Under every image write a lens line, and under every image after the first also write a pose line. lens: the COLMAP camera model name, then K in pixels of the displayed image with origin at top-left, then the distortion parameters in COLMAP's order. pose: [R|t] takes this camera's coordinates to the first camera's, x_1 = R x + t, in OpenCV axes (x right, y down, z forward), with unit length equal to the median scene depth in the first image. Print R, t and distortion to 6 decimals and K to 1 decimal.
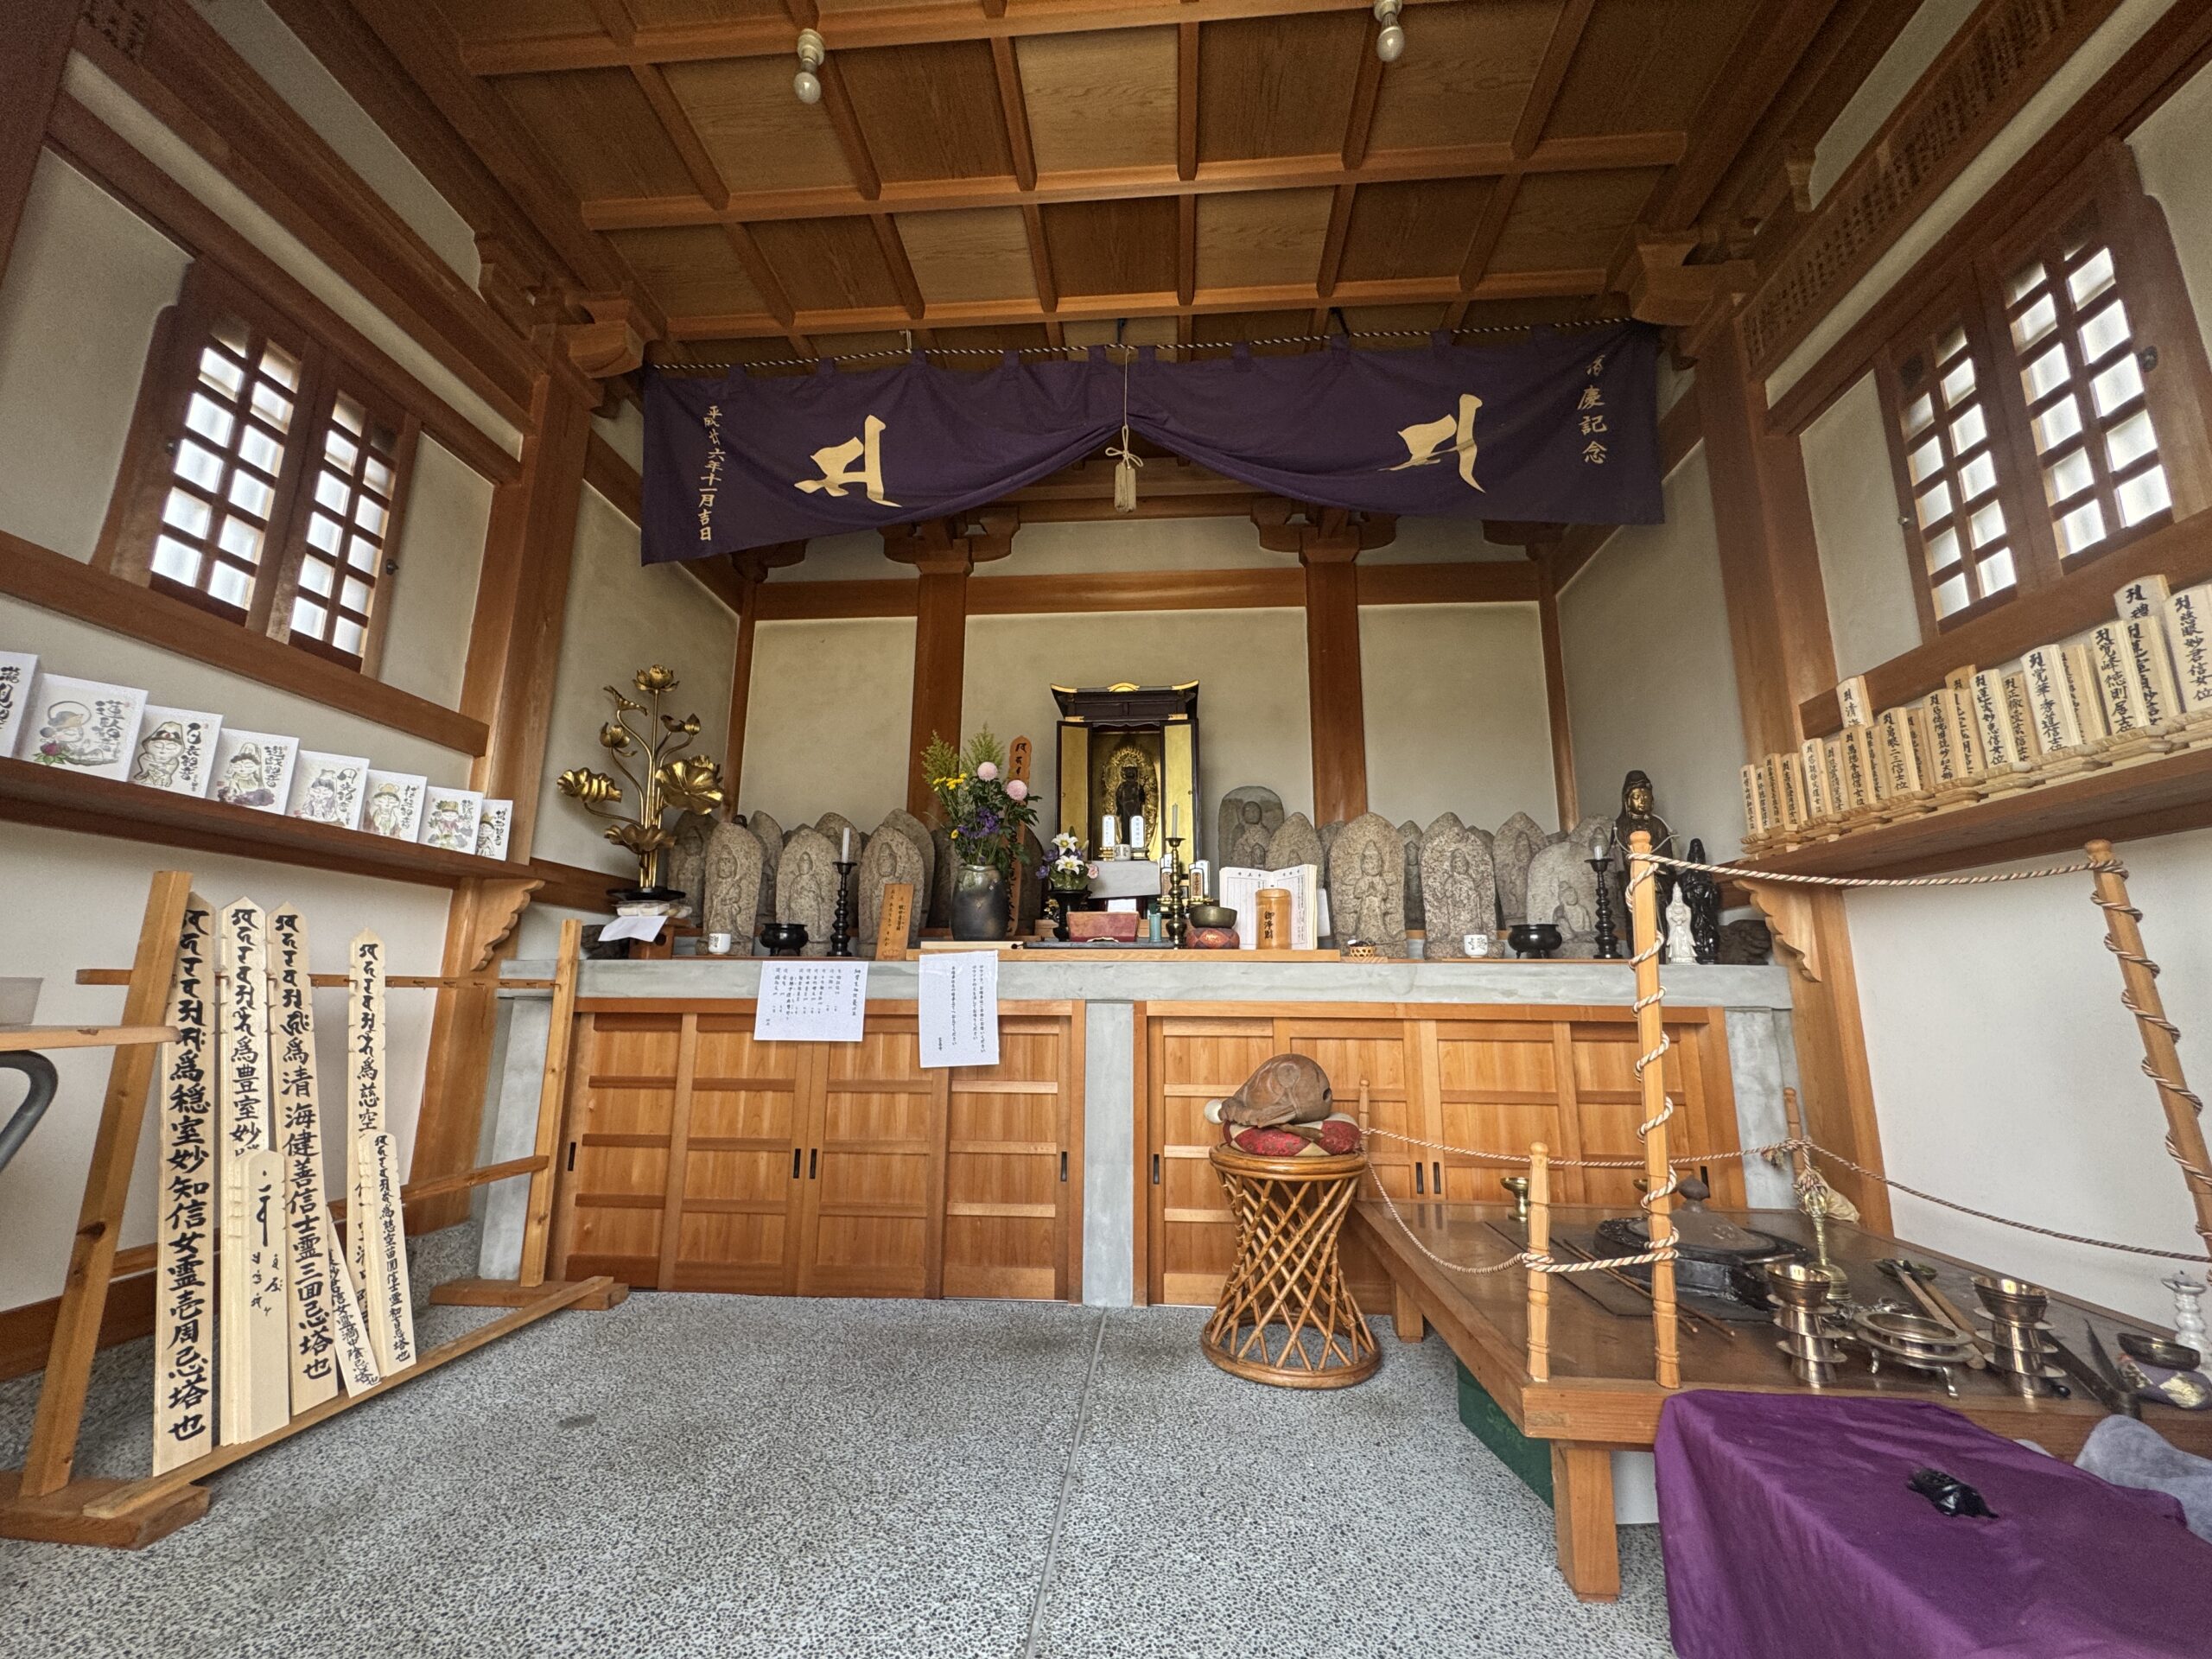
lens RADIAL K [[883.7, 0, 1108.1], [0, 883.7, 828.2], [0, 0, 1]] dist [-0.001655, 0.000225]
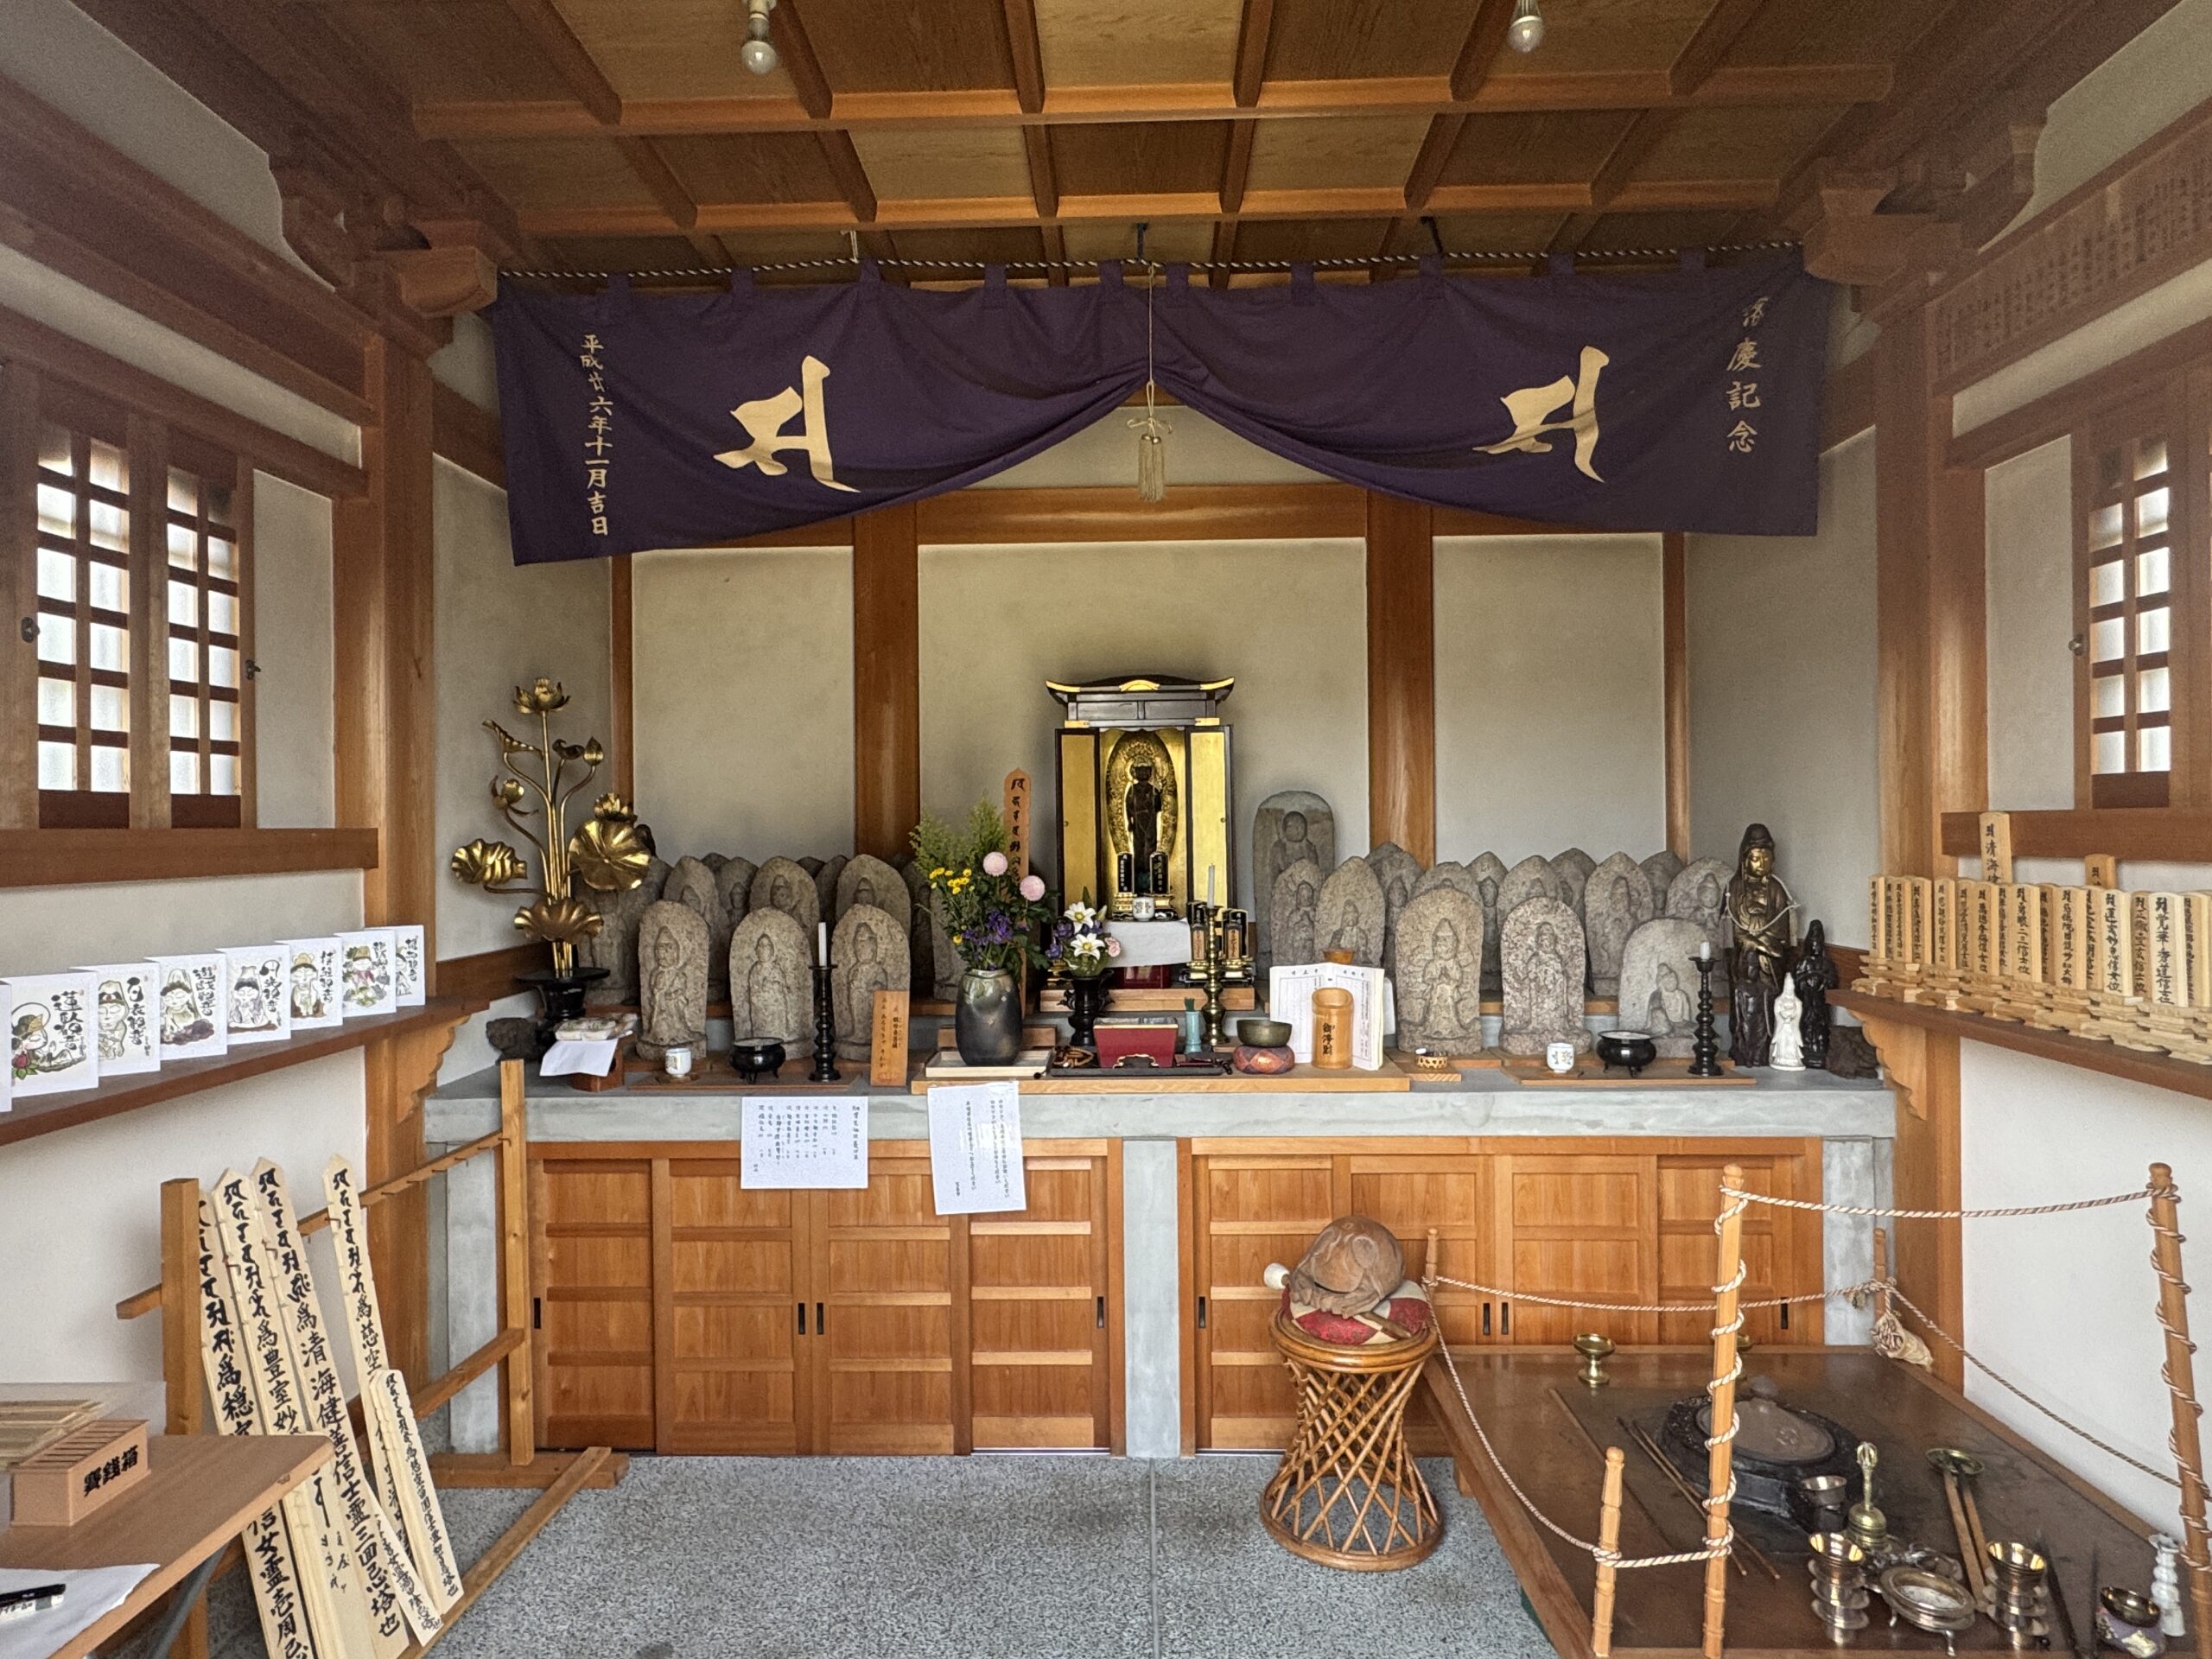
lens RADIAL K [[1240.4, 0, 1104.7], [0, 1240.4, 830.9], [0, 0, 1]] dist [-0.003853, 0.001652]
pose [[0.998677, -0.018879, 0.047833, -0.096281], [0.009375, 0.981425, 0.191619, -0.343382], [-0.050562, -0.190917, 0.980303, -0.152278]]
